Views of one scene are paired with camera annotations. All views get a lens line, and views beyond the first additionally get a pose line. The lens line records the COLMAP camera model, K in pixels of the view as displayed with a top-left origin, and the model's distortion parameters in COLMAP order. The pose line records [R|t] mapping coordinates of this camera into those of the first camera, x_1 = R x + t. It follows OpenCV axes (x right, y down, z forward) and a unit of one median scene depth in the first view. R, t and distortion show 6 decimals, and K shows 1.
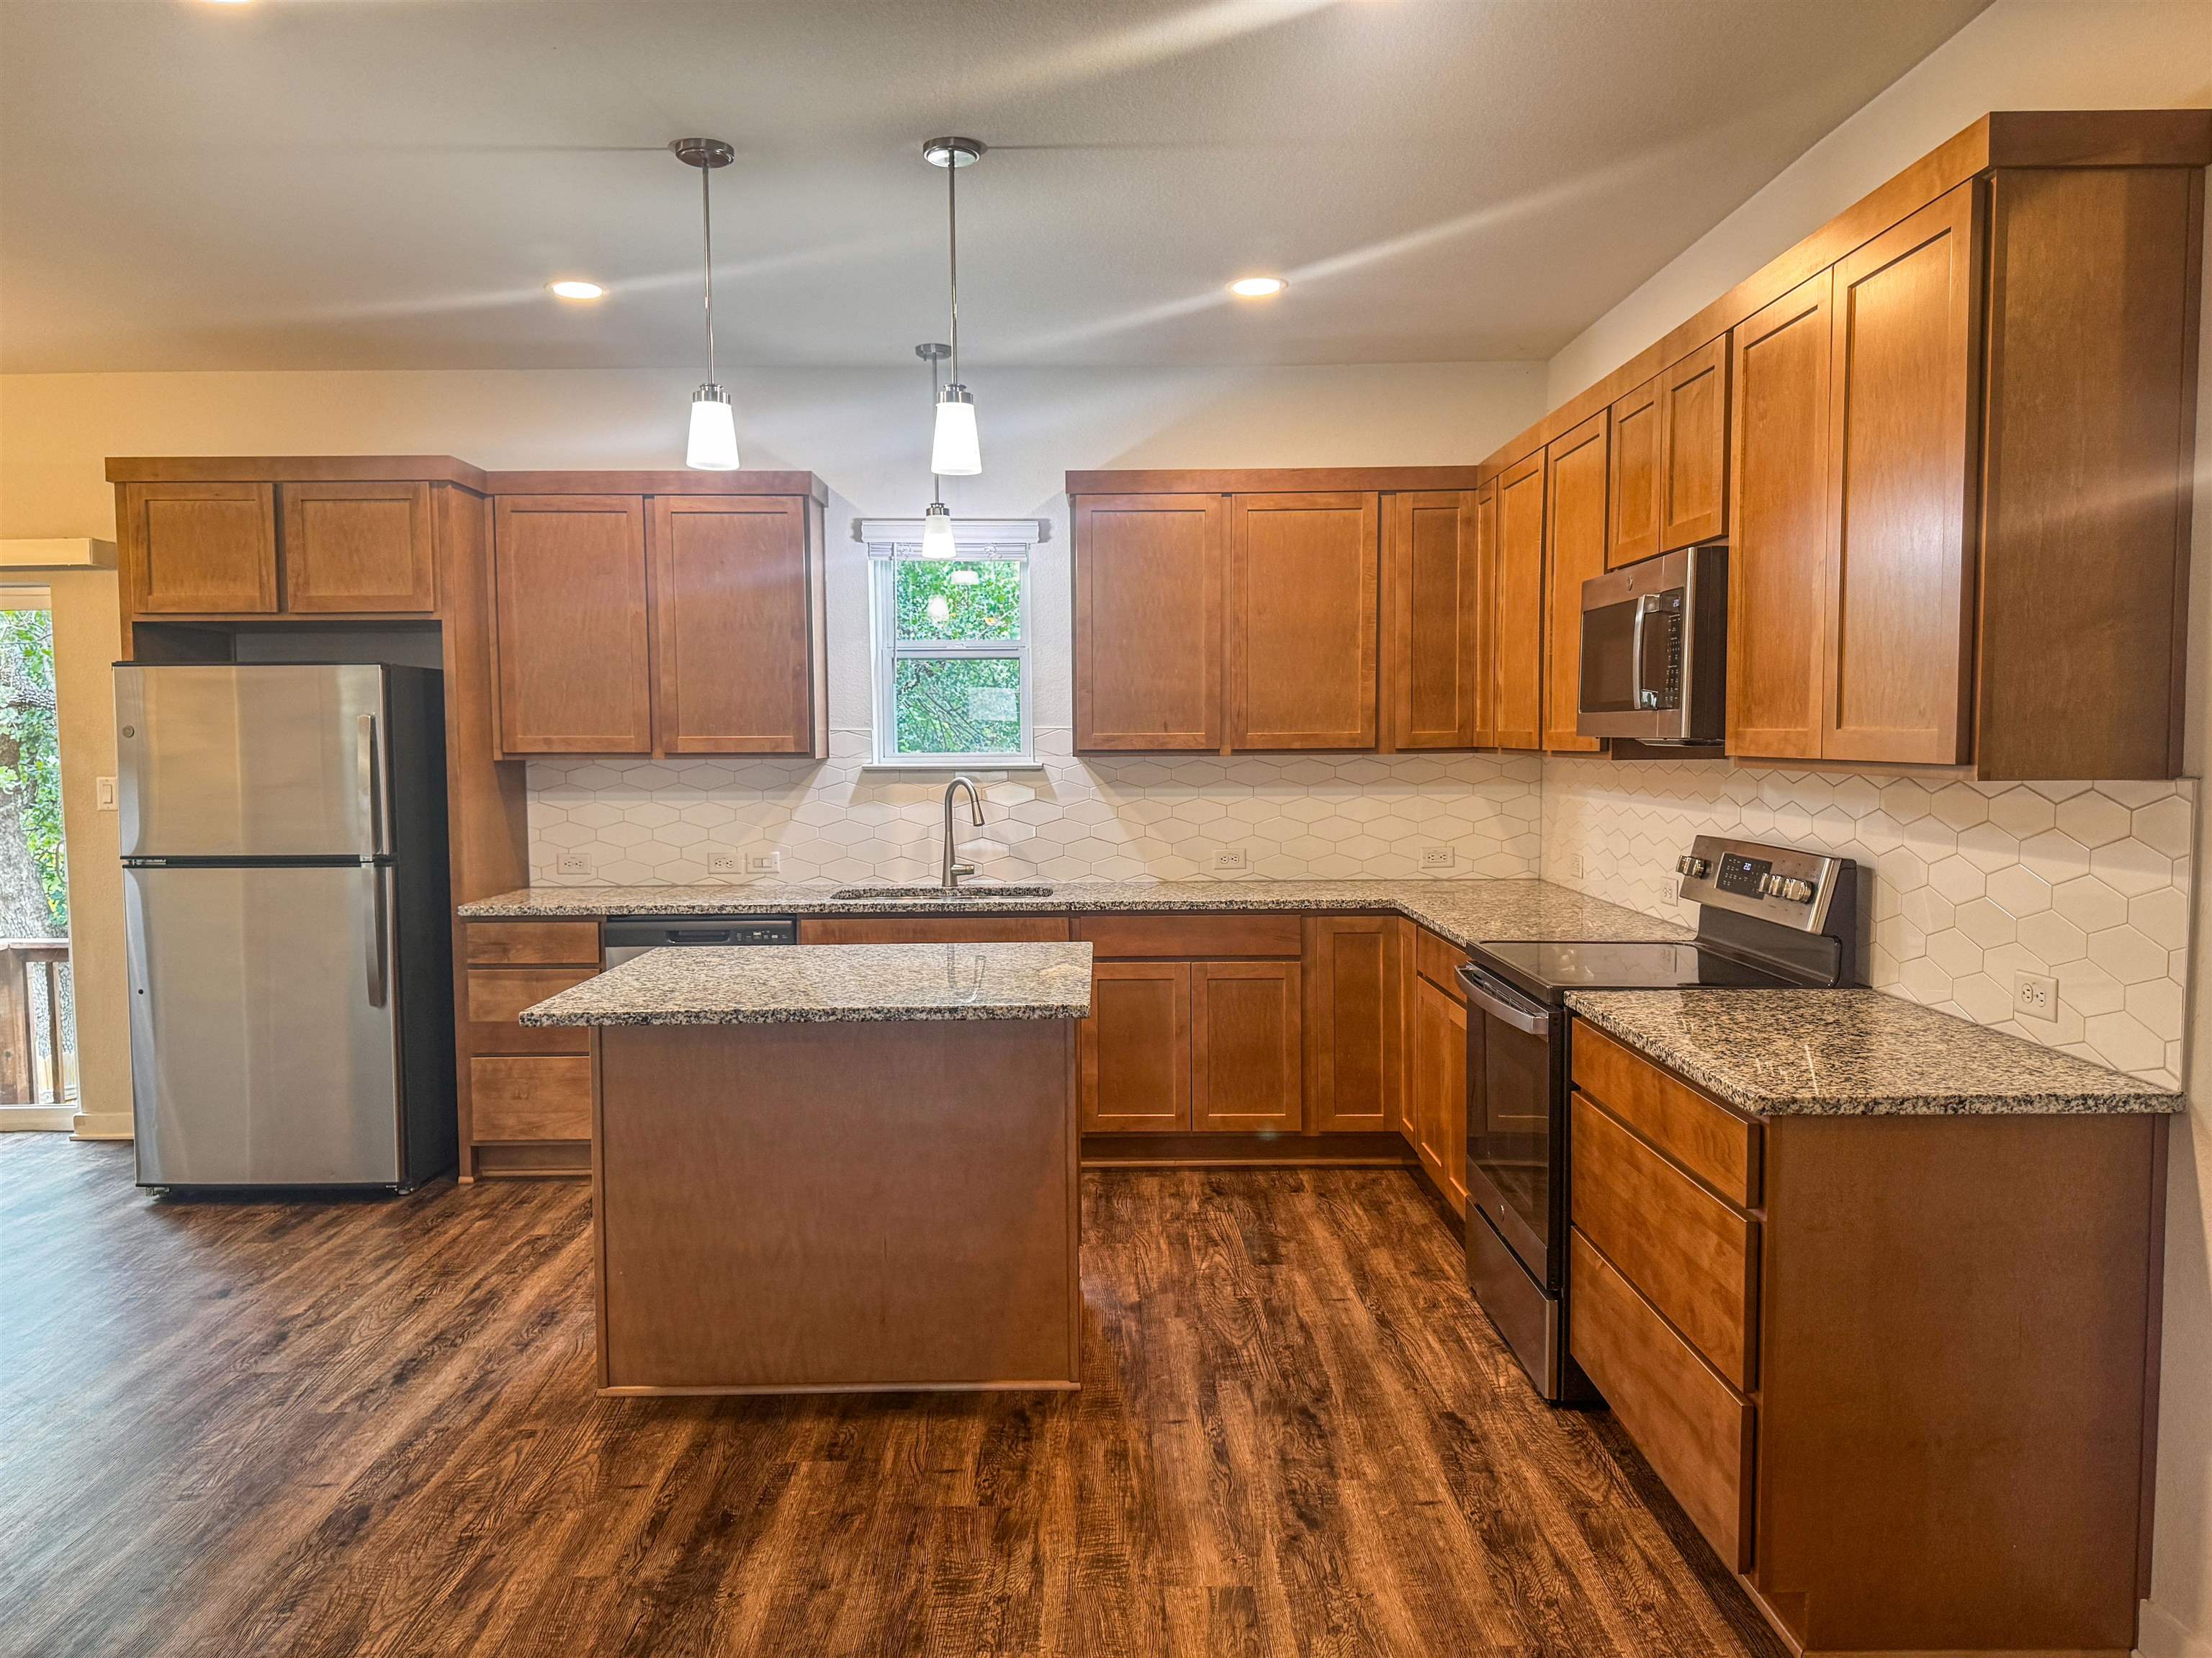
lens RADIAL K [[1560.3, 0, 1095.1], [0, 1560.3, 855.4], [0, 0, 1]] dist [0.038910, -0.044294]
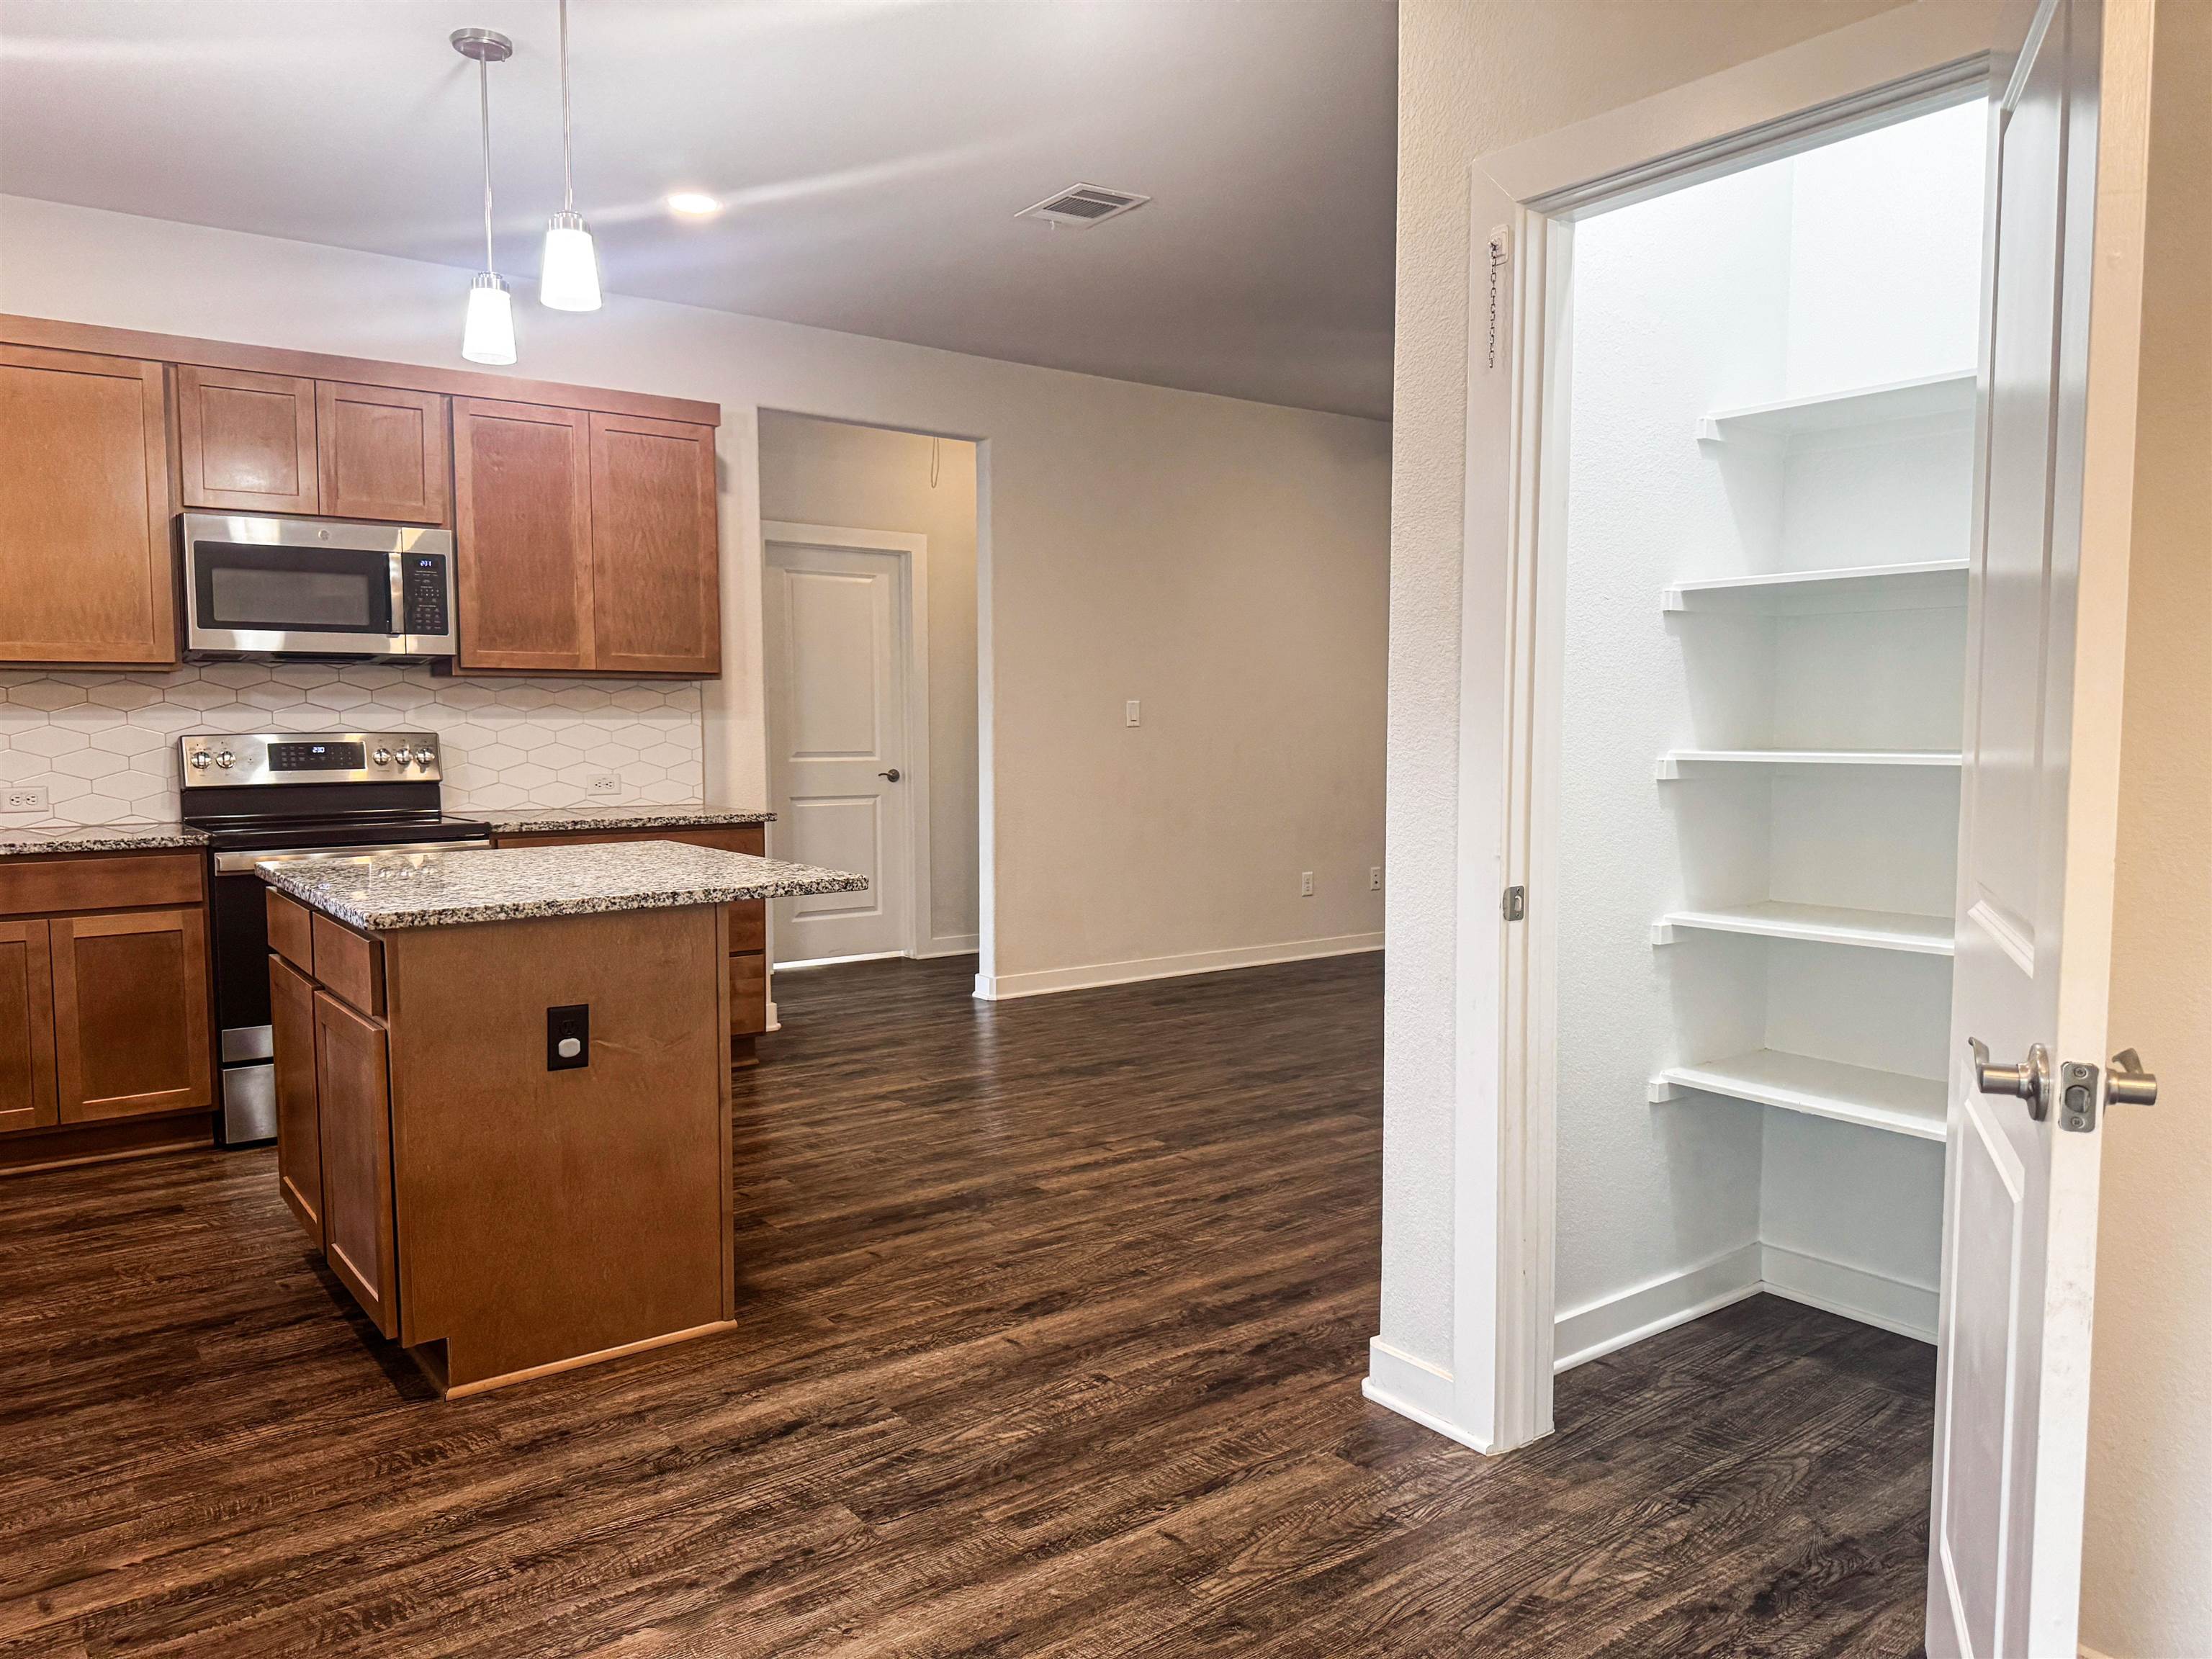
lens RADIAL K [[1560.4, 0, 1084.5], [0, 1560.4, 834.2], [0, 0, 1]] dist [0.038910, -0.044294]
pose [[-0.586485, -0.049938, 0.808419, -0.795495], [0.074737, 0.990503, 0.115405, -0.021533], [-0.806504, 0.128102, -0.577183, 0.908052]]
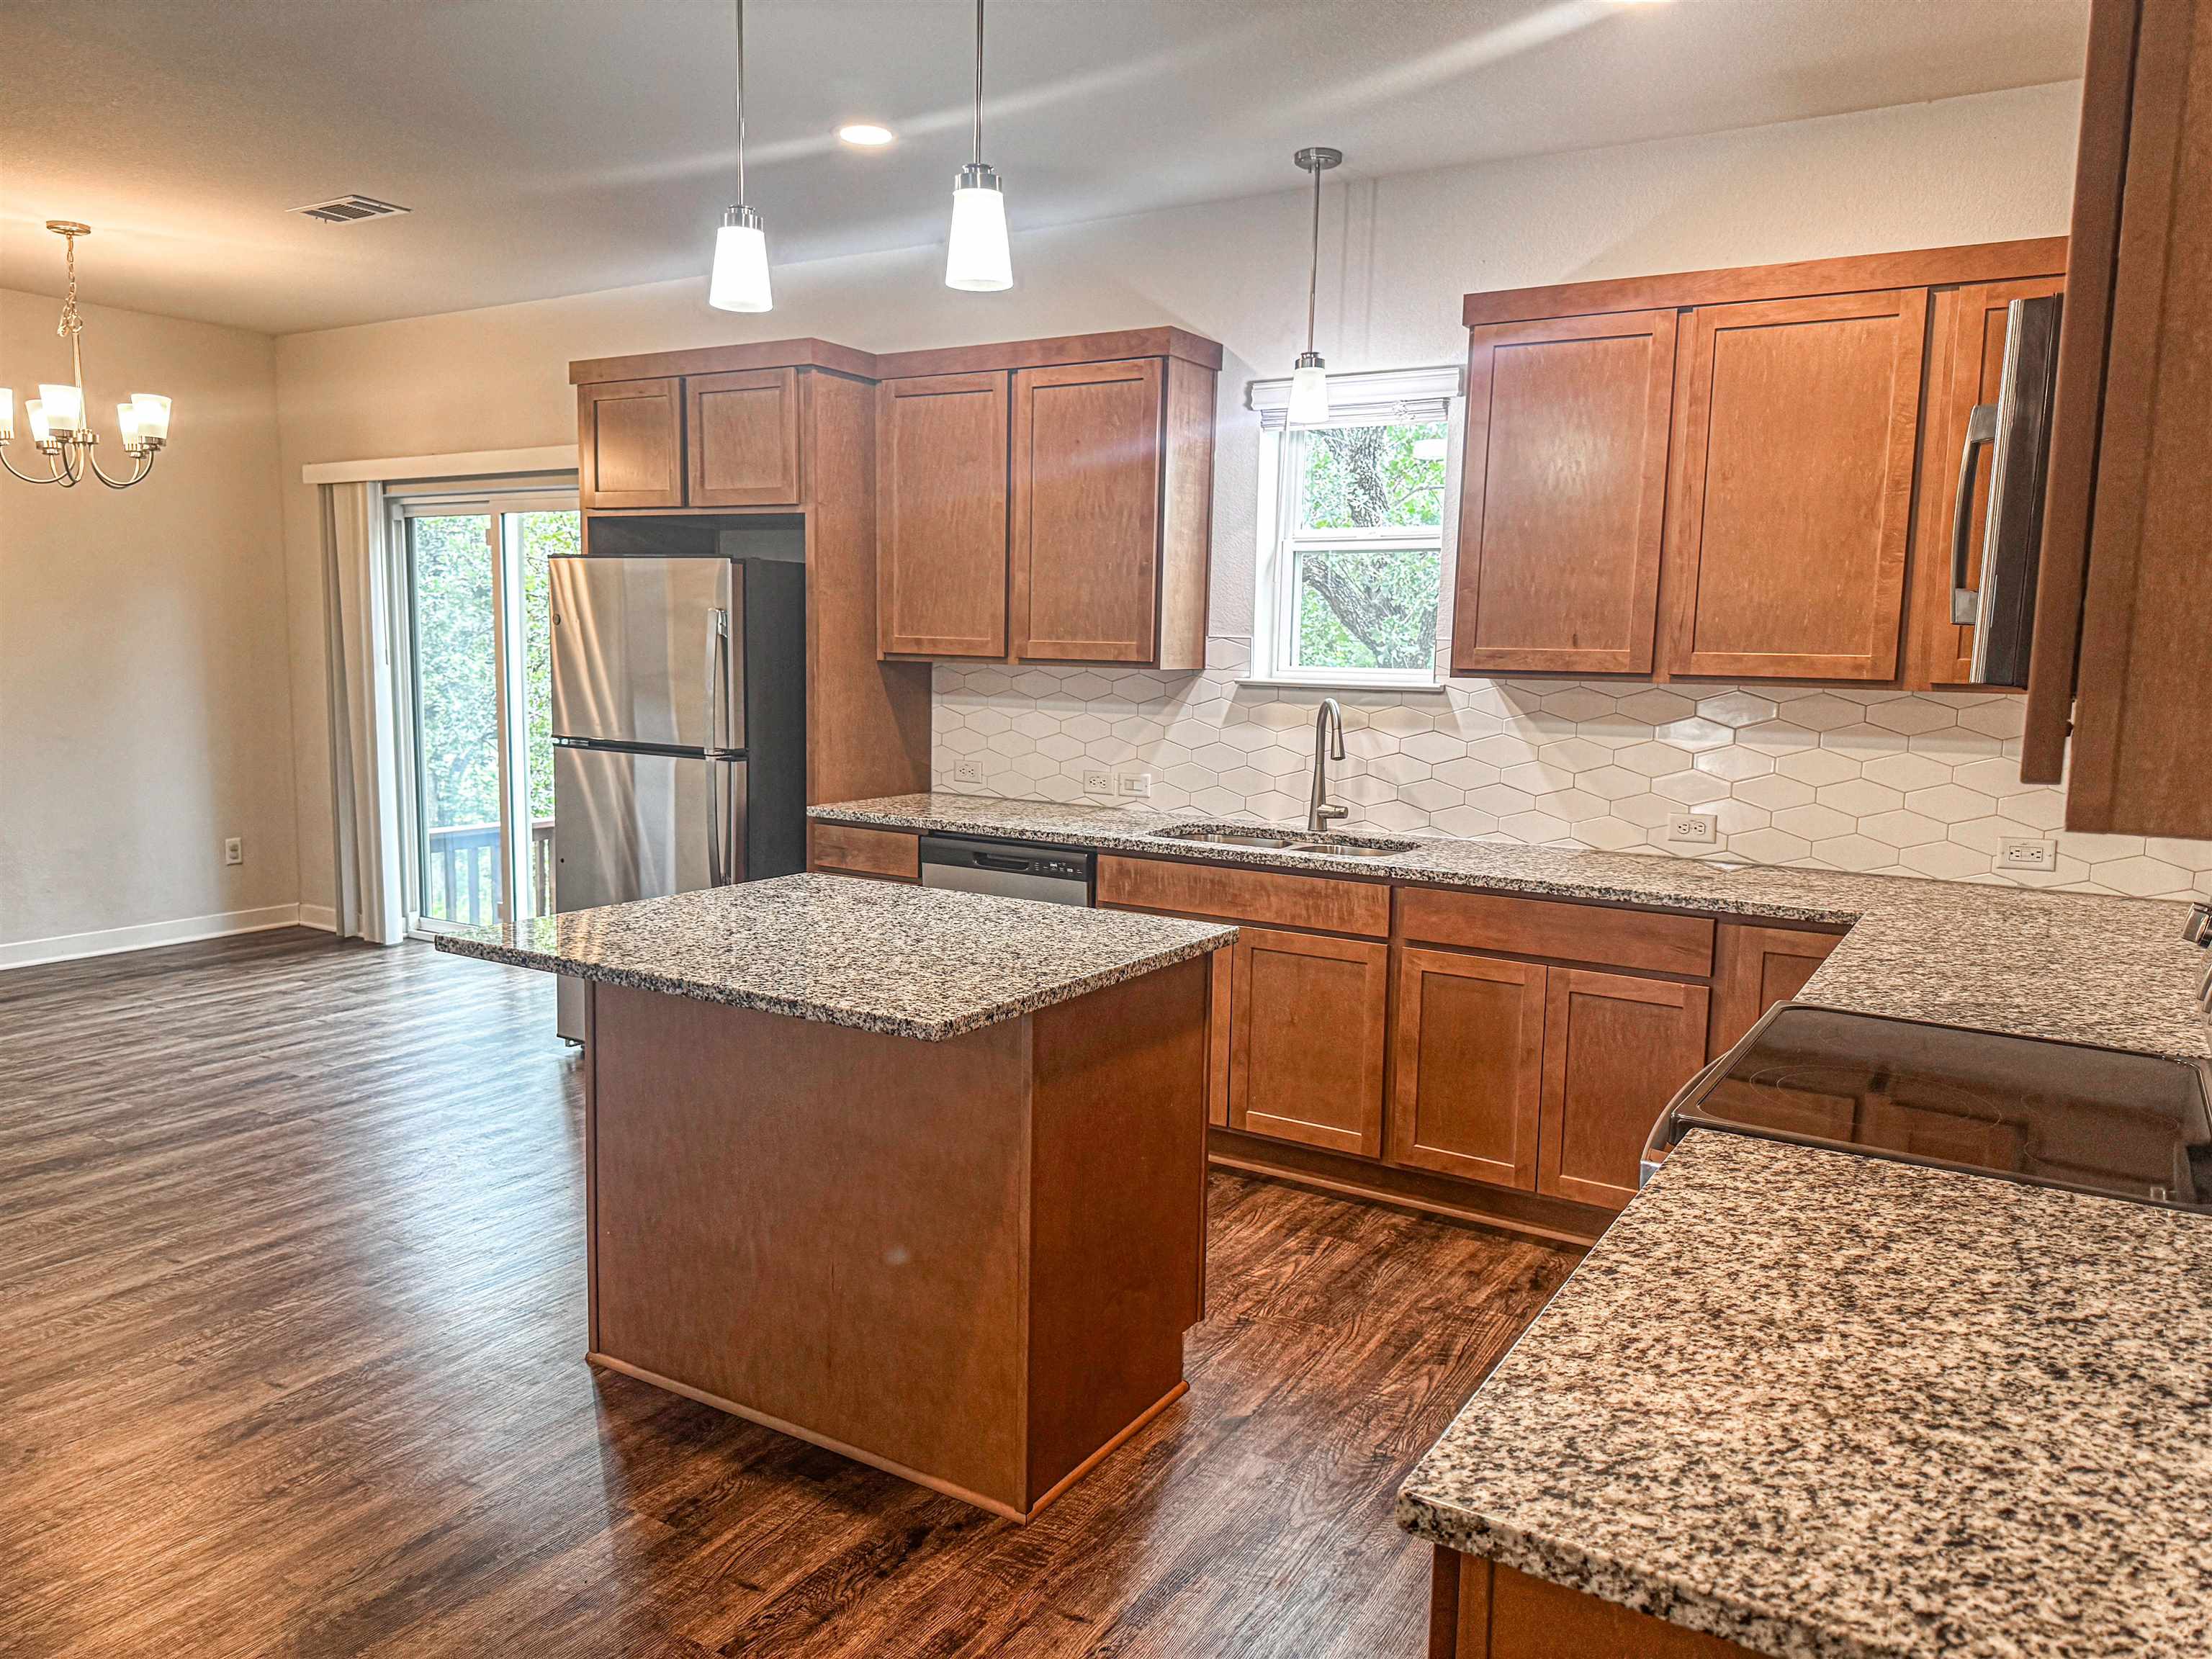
lens RADIAL K [[1560.4, 0, 1078.3], [0, 1560.4, 839.5], [0, 0, 1]] dist [0.038910, -0.044294]
pose [[0.843783, 0.093470, -0.528483, 0.258648], [-0.067420, 0.995377, 0.068404, -0.025742], [0.532434, -0.022088, 0.846184, 0.264476]]
